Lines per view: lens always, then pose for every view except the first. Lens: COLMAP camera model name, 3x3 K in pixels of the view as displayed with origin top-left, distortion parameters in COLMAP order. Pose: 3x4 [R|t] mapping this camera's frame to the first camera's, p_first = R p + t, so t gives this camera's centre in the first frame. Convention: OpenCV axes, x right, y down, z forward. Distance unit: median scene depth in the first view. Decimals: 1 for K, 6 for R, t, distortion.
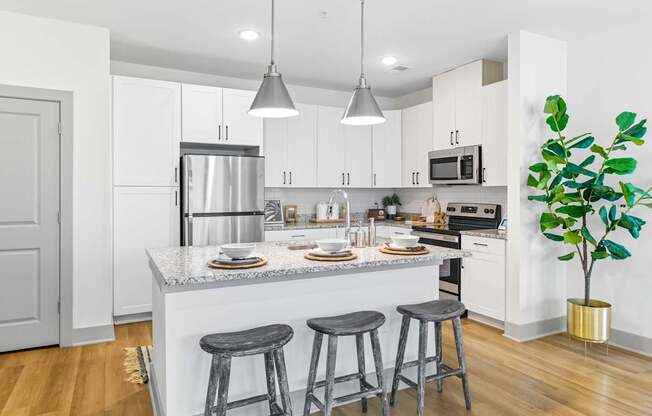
lens RADIAL K [[417.1, 0, 326.2], [0, 417.1, 204.9], [0, 0, 1]] dist [-0.000616, 0.001485]
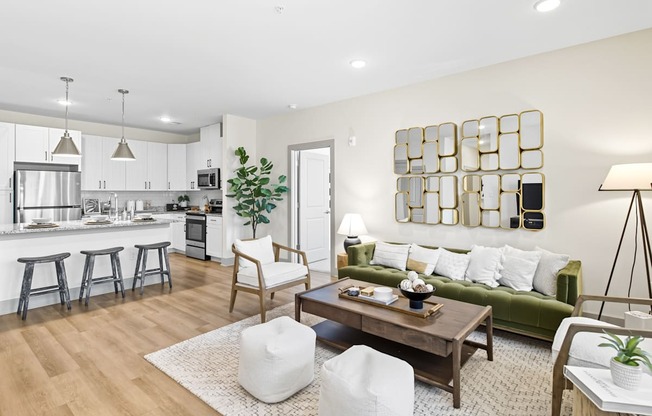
lens RADIAL K [[345.0, 0, 334.6], [0, 345.0, 193.6], [0, 0, 1]] dist [0.007637, 0.002800]
pose [[0.926000, -0.004689, 0.377494, 0.259368], [0.015752, 0.999532, -0.026225, 0.020526], [-0.377194, 0.030231, 0.925641, -0.630348]]
